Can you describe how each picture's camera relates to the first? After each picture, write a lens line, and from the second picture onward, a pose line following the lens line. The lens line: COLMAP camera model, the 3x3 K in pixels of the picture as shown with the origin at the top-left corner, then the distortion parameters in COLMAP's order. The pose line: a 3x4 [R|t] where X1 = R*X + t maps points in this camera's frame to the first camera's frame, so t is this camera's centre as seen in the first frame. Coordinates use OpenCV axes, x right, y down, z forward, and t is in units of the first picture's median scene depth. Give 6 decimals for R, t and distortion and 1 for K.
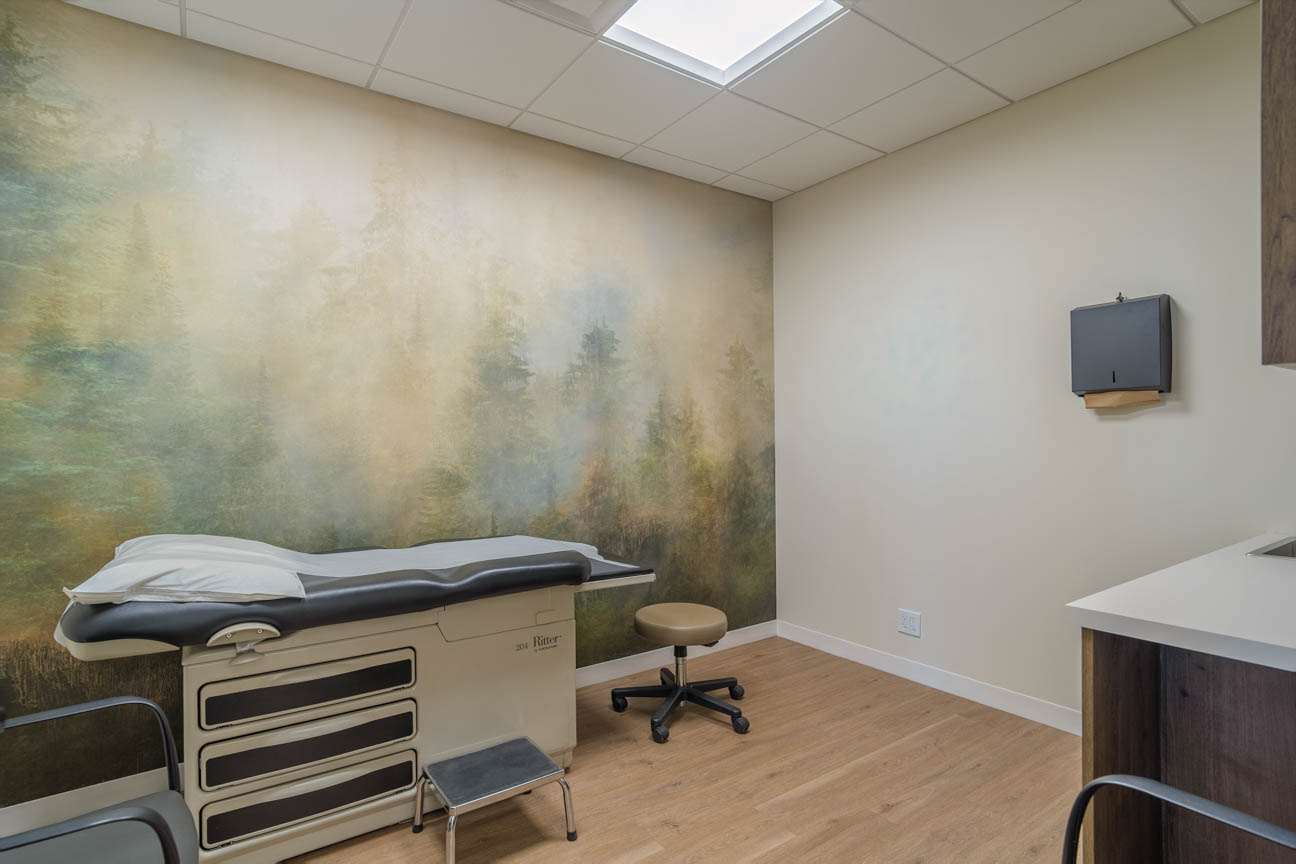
lens RADIAL K [[653.8, 0, 650.6], [0, 653.8, 441.7], [0, 0, 1]] dist [0.006036, 0.004075]
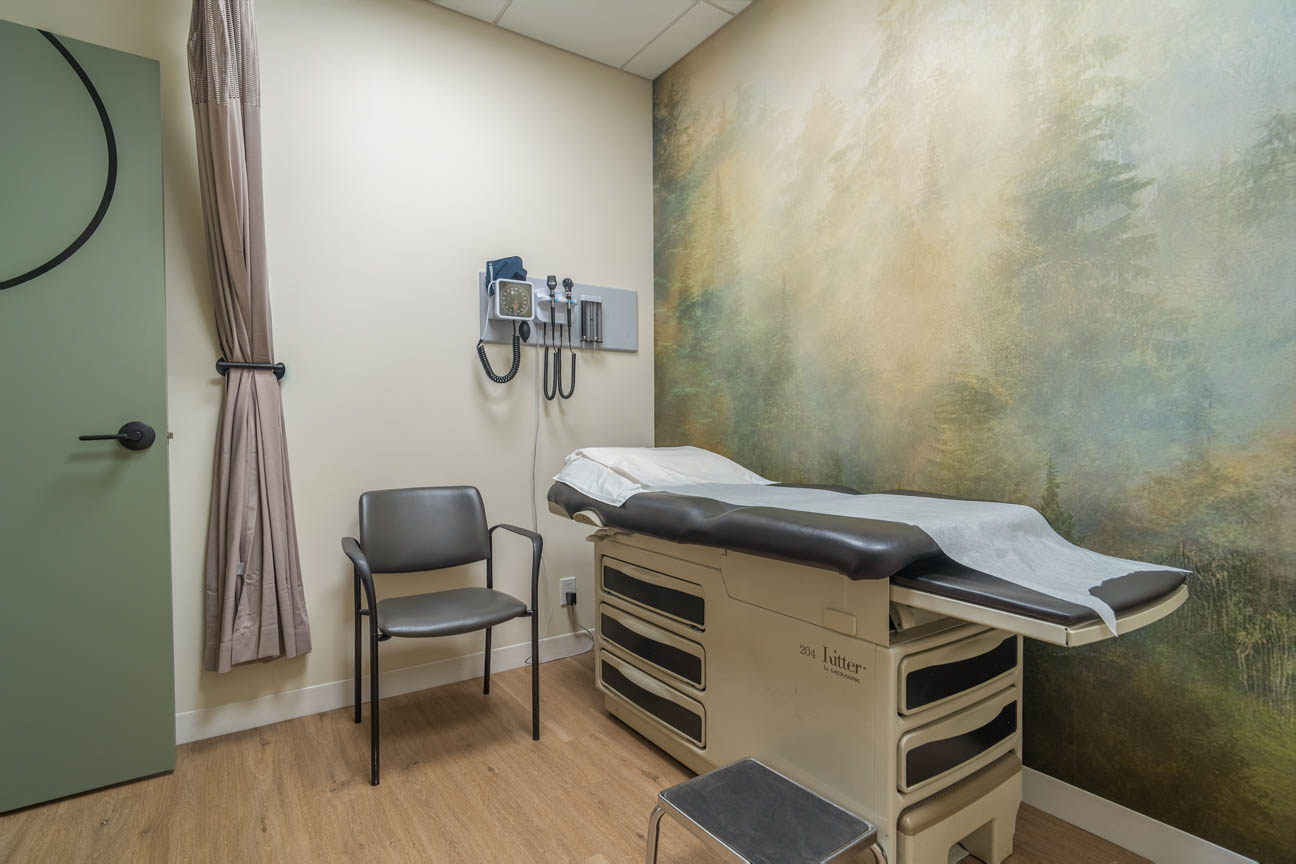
lens RADIAL K [[653.8, 0, 648.6], [0, 653.8, 425.0], [0, 0, 1]] dist [0.006036, 0.004075]
pose [[-0.018637, 0.011125, -0.999764, 0.373677], [0.014191, 0.999840, 0.010862, 0.077497], [0.999726, -0.013985, -0.018792, 0.750455]]
